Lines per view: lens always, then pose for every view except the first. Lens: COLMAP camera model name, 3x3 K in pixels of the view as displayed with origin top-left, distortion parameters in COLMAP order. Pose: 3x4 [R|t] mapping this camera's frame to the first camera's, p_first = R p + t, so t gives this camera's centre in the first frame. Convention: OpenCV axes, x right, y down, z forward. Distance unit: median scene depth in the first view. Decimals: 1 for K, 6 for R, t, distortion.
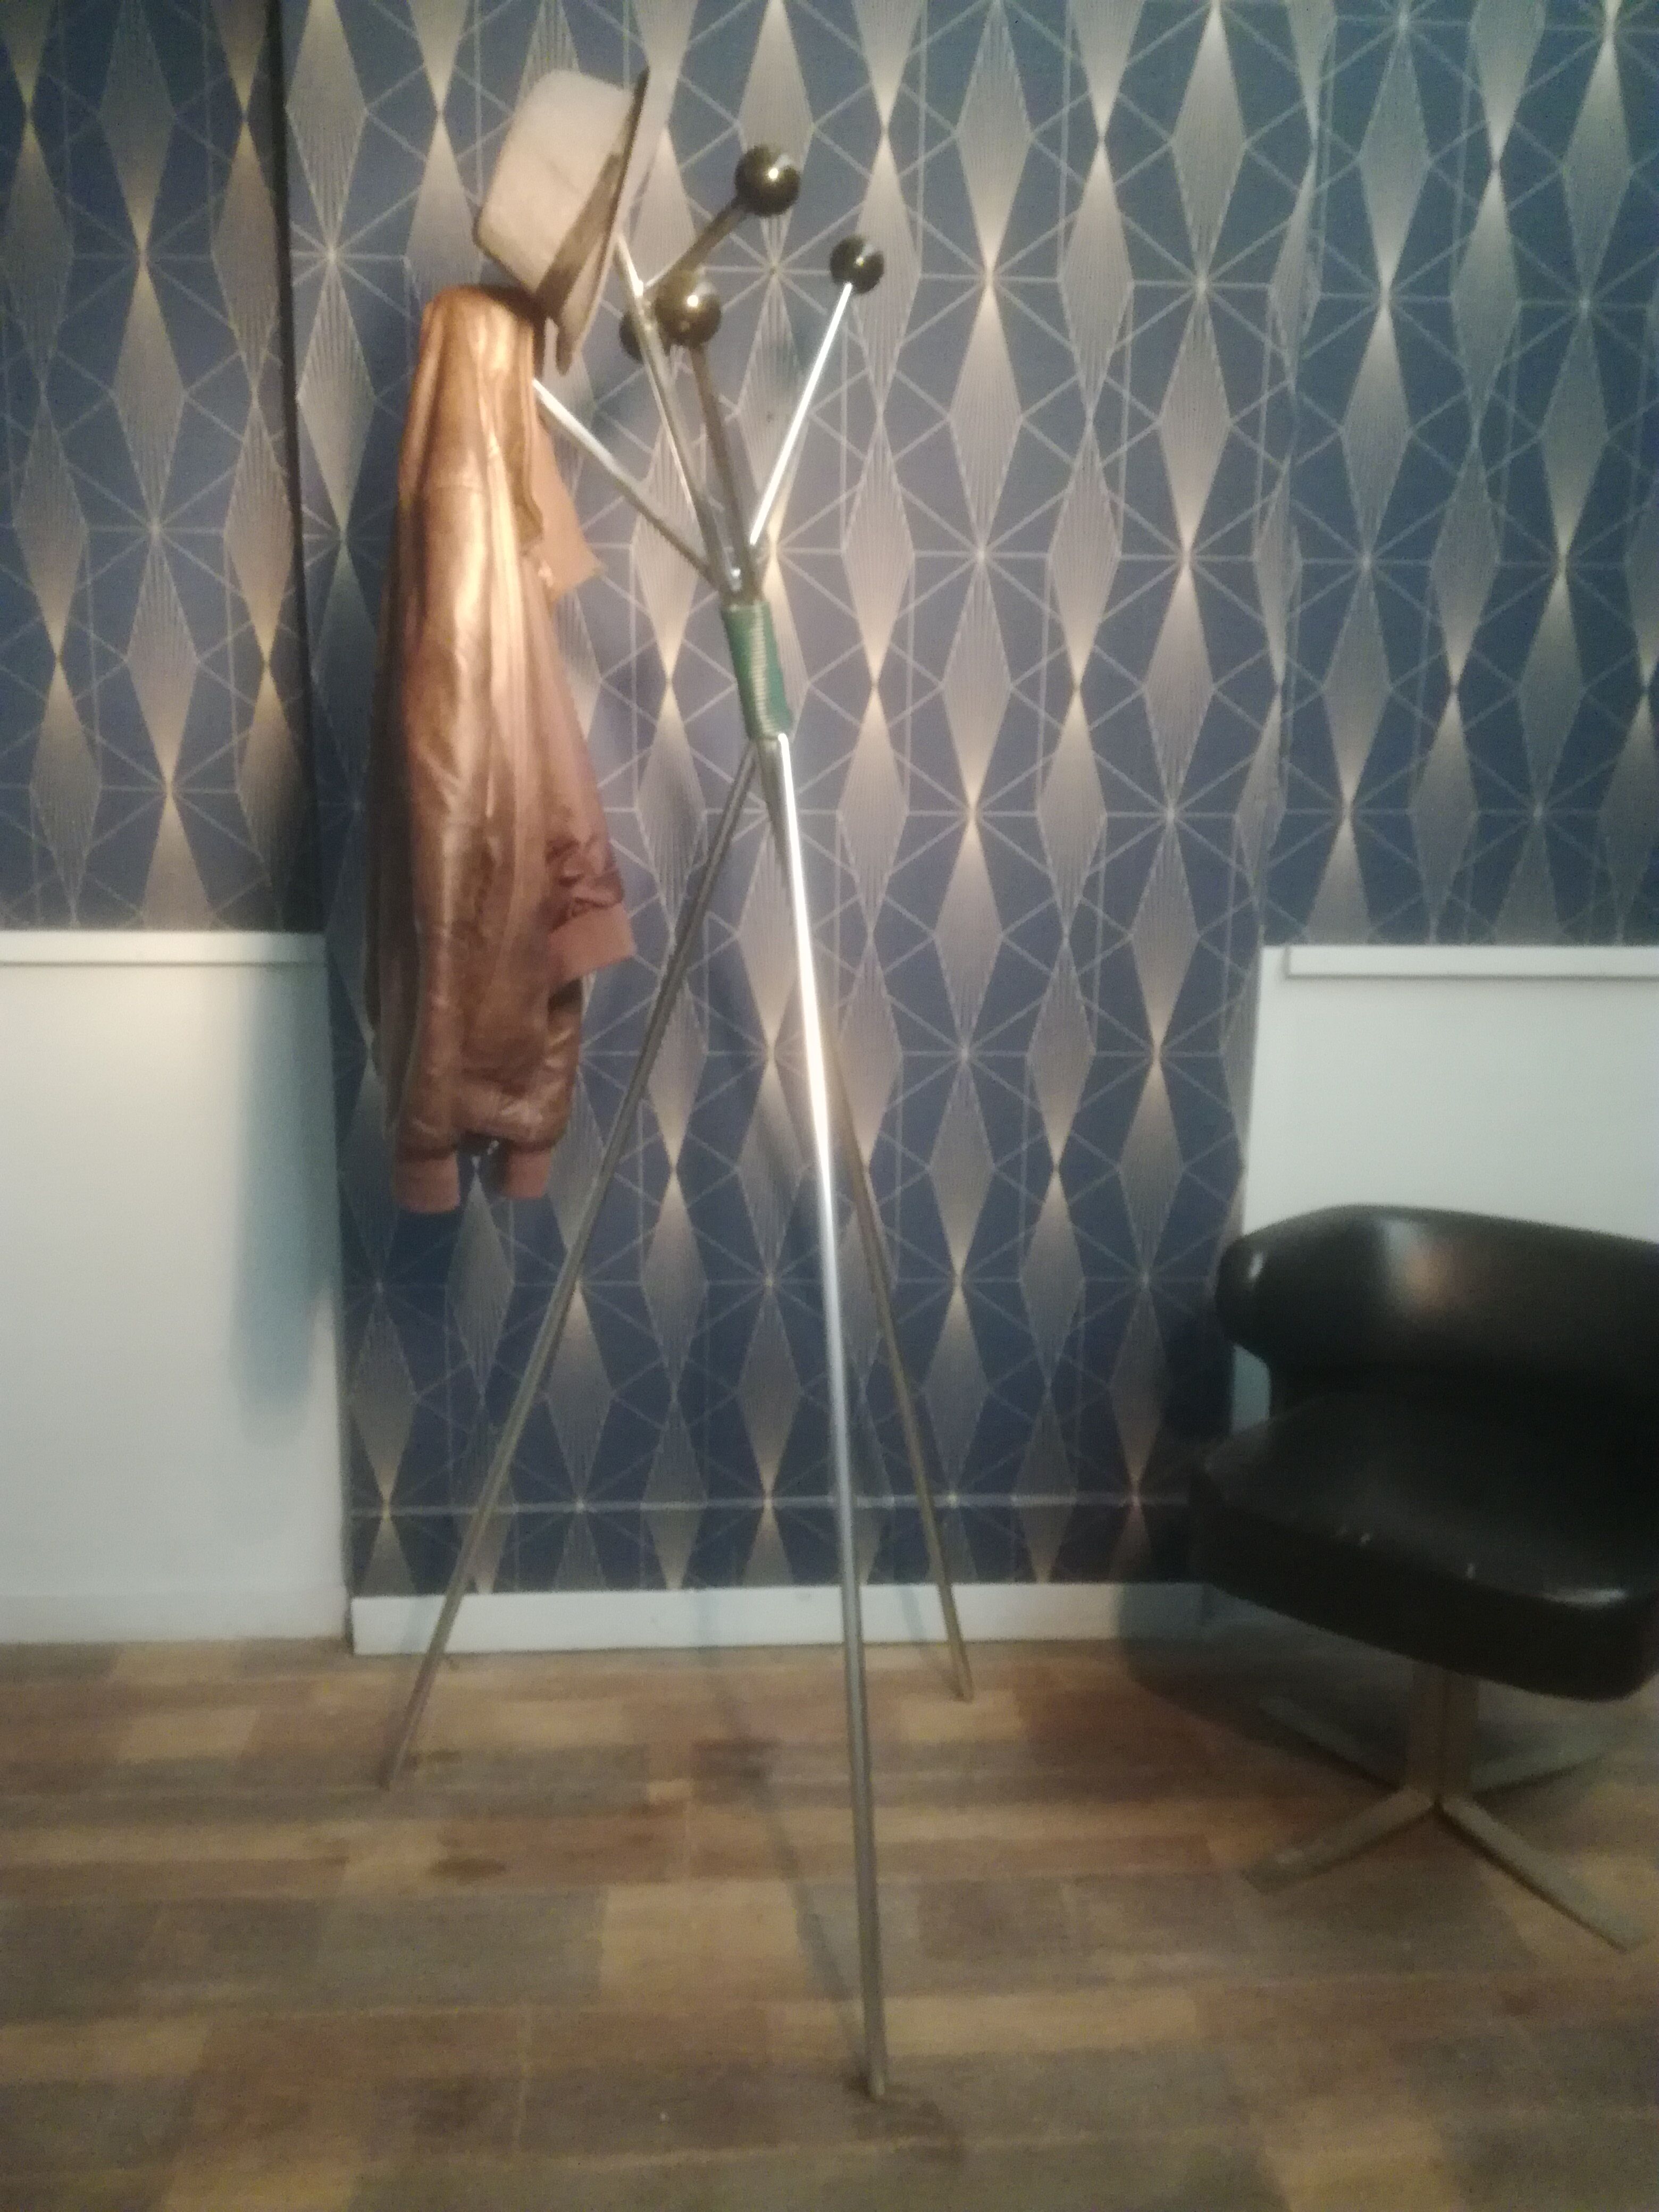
lens RADIAL K [[1790.0, 0, 829.5], [0, 1790.0, 1106.0], [0, 0, 1]] dist [0.124318, -0.242693]
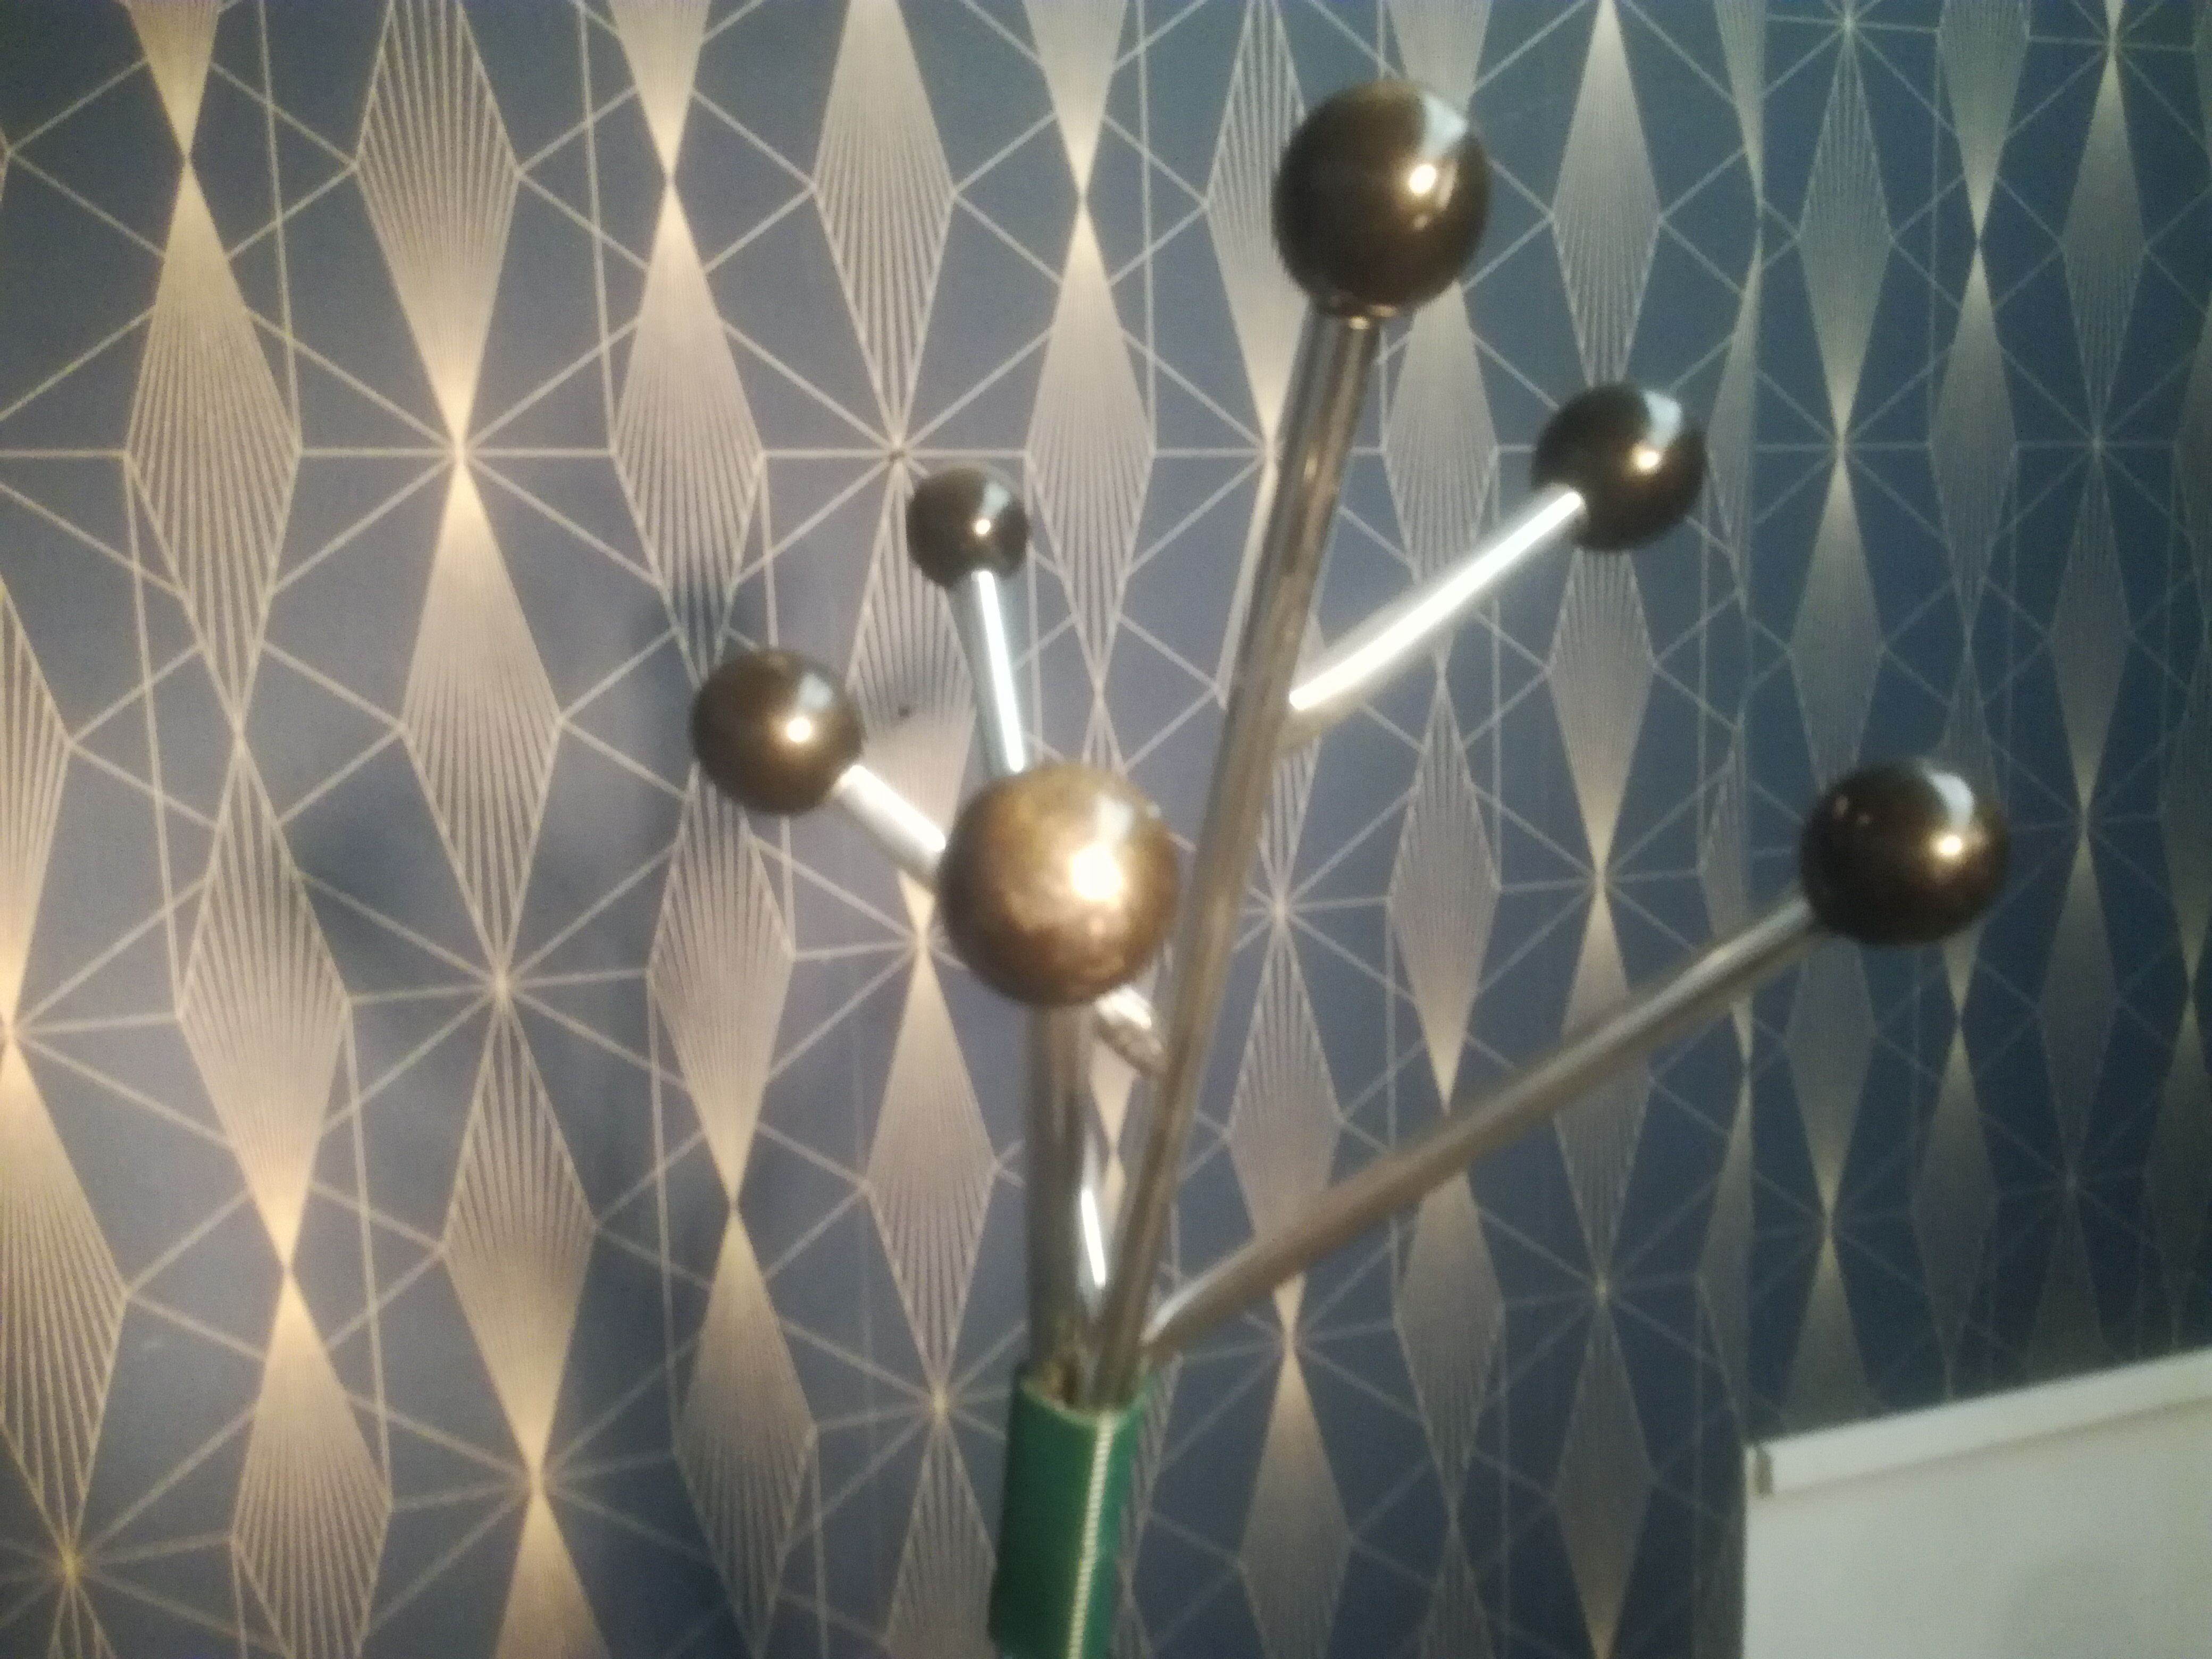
lens RADIAL K [[1783.5, 0, 1098.5], [0, 1783.5, 834.0], [0, 0, 1]] dist [0.184336, -0.395870]
pose [[0.967371, -0.077150, 0.241332, -0.104438], [0.100319, 0.991299, -0.085222, -0.285863], [-0.232657, 0.106652, 0.966693, 0.468786]]
